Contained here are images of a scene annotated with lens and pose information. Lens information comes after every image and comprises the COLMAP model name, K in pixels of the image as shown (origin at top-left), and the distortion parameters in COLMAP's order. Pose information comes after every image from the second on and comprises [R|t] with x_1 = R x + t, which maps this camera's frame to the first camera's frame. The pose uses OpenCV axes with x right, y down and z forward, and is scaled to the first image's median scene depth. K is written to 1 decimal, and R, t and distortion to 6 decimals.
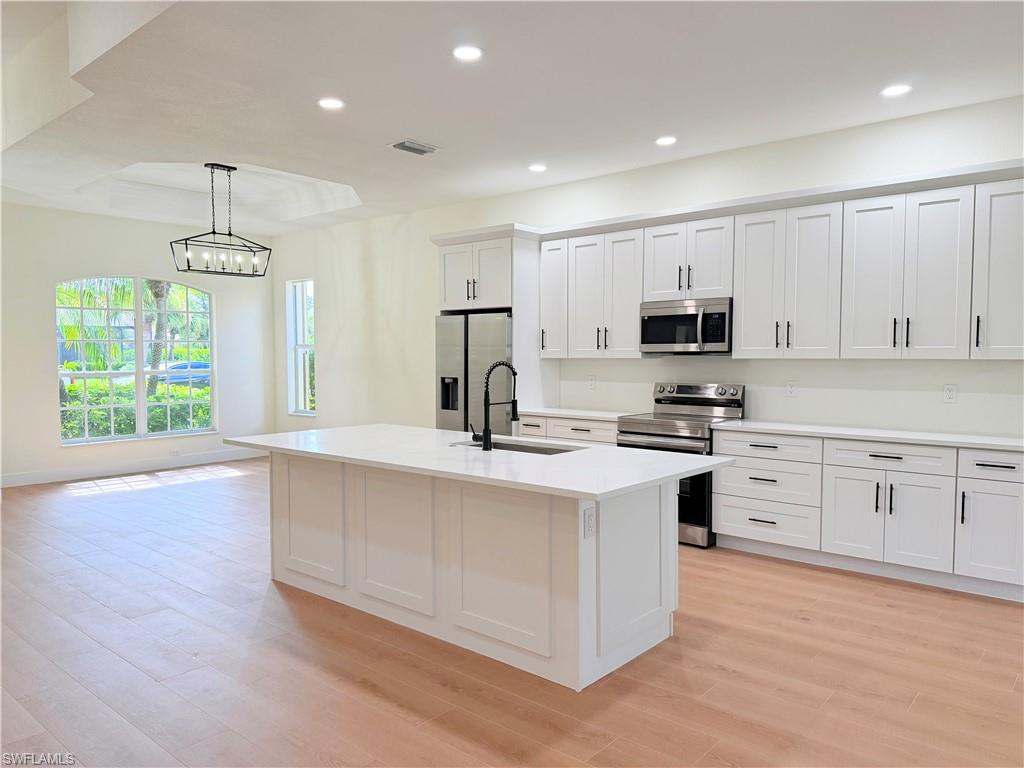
lens RADIAL K [[732.8, 0, 517.9], [0, 732.8, 387.0], [0, 0, 1]] dist [0.177311, -0.326491]
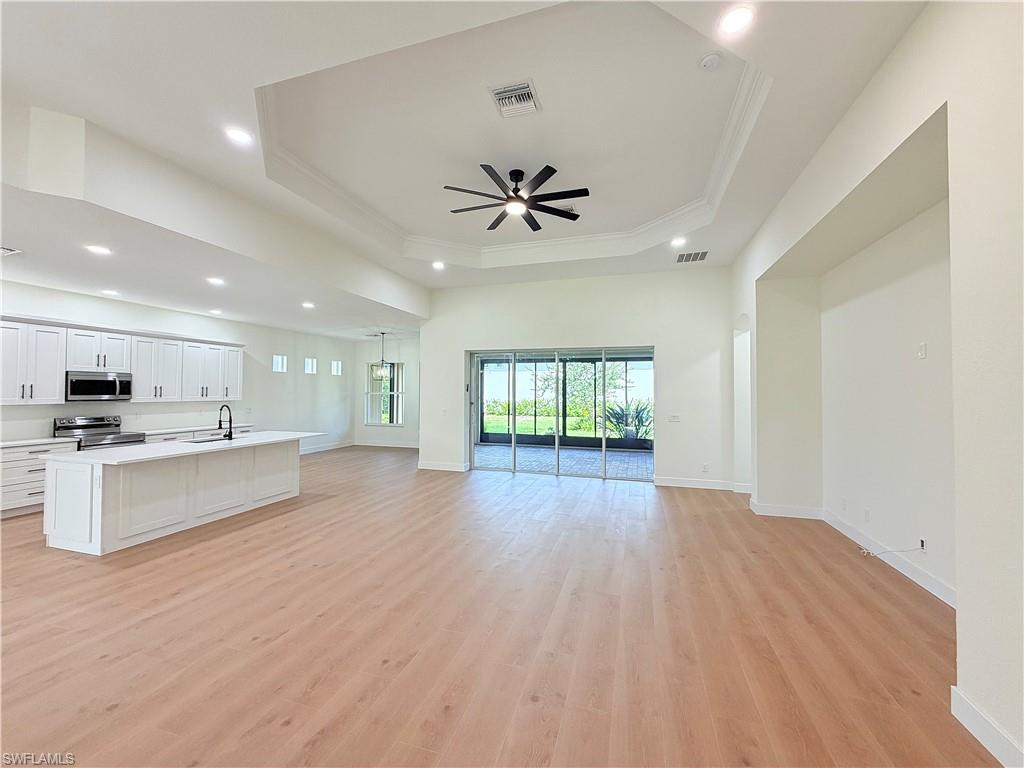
lens RADIAL K [[407.9, 0, 512.0], [0, 407.9, 384.0], [0, 0, 1]] dist [0.000387, 0.000096]
pose [[-0.403075, 0.017167, 0.915006, -1.157731], [0.039394, 0.999223, -0.001393, -0.044710], [-0.914319, 0.035485, -0.403438, 0.459822]]
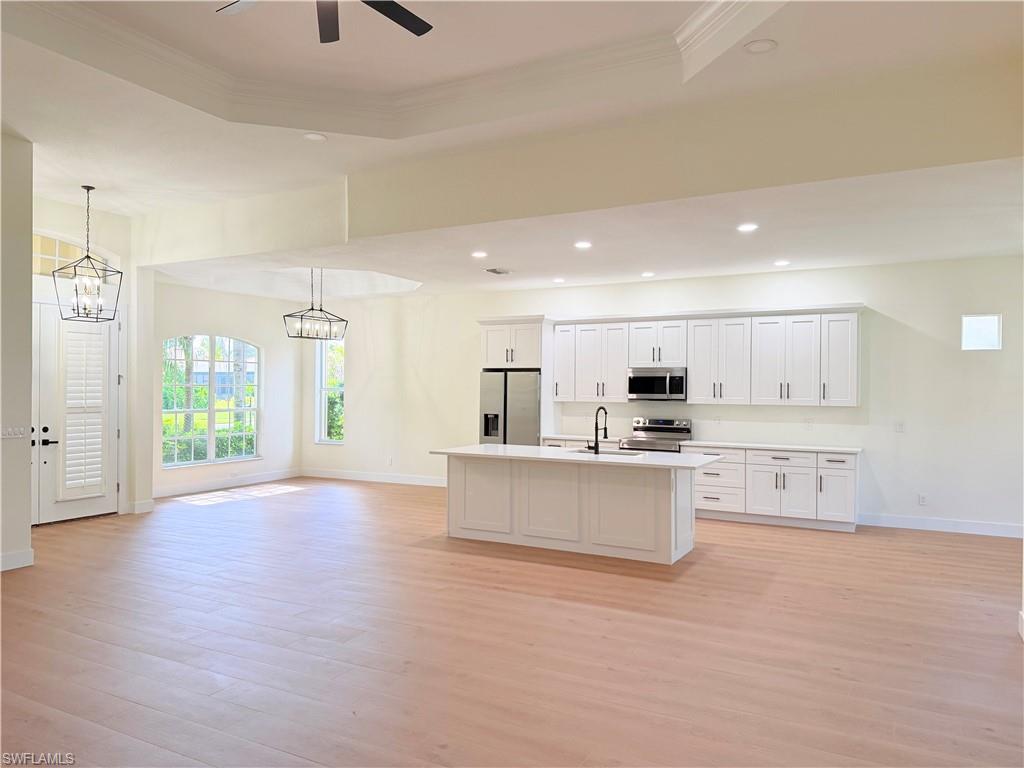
lens RADIAL K [[732.8, 0, 517.9], [0, 732.8, 387.0], [0, 0, 1]] dist [0.177311, -0.326491]
pose [[0.975416, 0.008335, 0.220212, -0.436523], [0.001975, 0.998914, -0.046555, 0.001207], [-0.220361, 0.045845, 0.974340, -0.526870]]
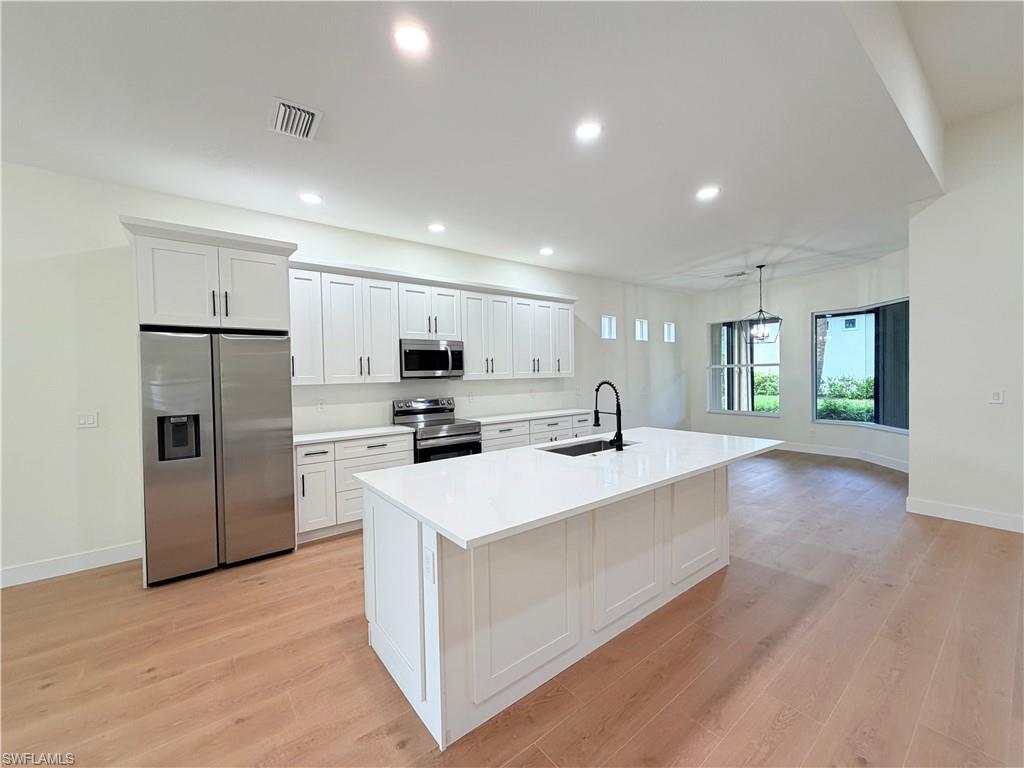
lens RADIAL K [[407.9, 0, 512.0], [0, 407.9, 384.0], [0, 0, 1]] dist [0.000387, 0.000096]
pose [[0.193036, -0.026414, 0.980836, -0.518503], [0.065257, 0.997770, 0.014027, -0.034525], [-0.979019, 0.061298, 0.194329, 0.704017]]
